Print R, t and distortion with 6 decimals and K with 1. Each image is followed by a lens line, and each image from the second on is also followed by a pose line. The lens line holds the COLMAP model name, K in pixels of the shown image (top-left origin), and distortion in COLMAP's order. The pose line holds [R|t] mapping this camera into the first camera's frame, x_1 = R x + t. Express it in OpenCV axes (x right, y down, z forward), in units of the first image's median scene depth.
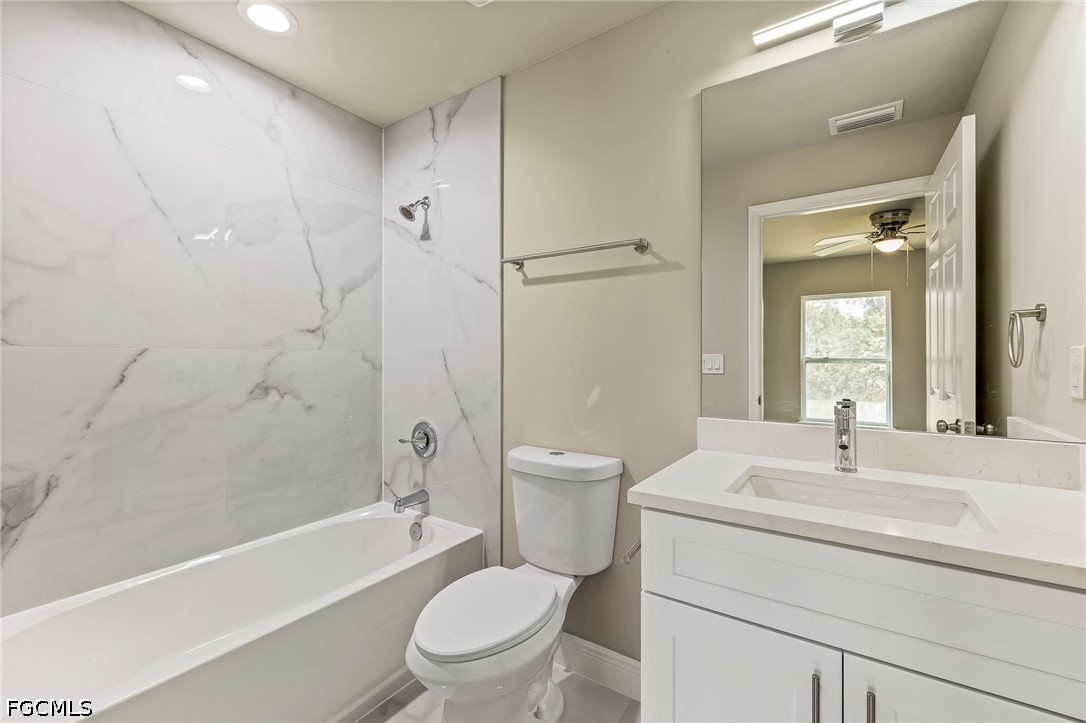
lens RADIAL K [[449.3, 0, 545.0], [0, 449.3, 354.9], [0, 0, 1]] dist [-0.000442, -0.000211]
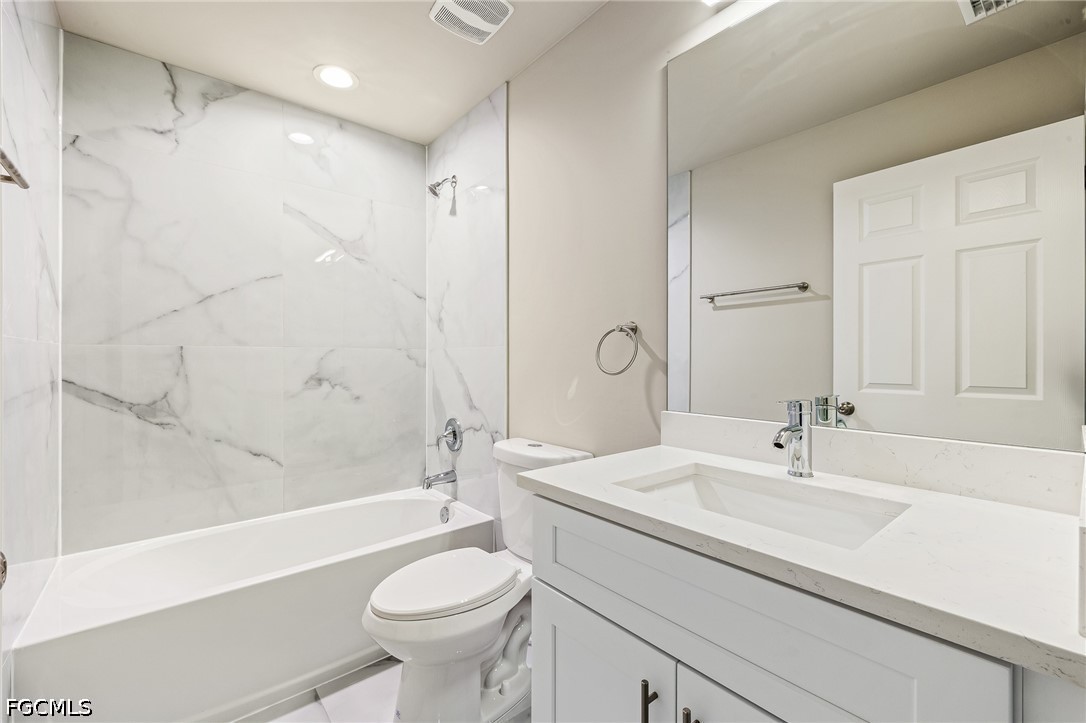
lens RADIAL K [[449.3, 0, 547.0], [0, 449.3, 366.2], [0, 0, 1]] dist [-0.000442, -0.000211]
pose [[0.964140, 0.005873, -0.265329, 0.268250], [-0.003500, 0.999950, 0.009418, 0.025079], [0.265371, -0.008152, 0.964112, 0.020602]]
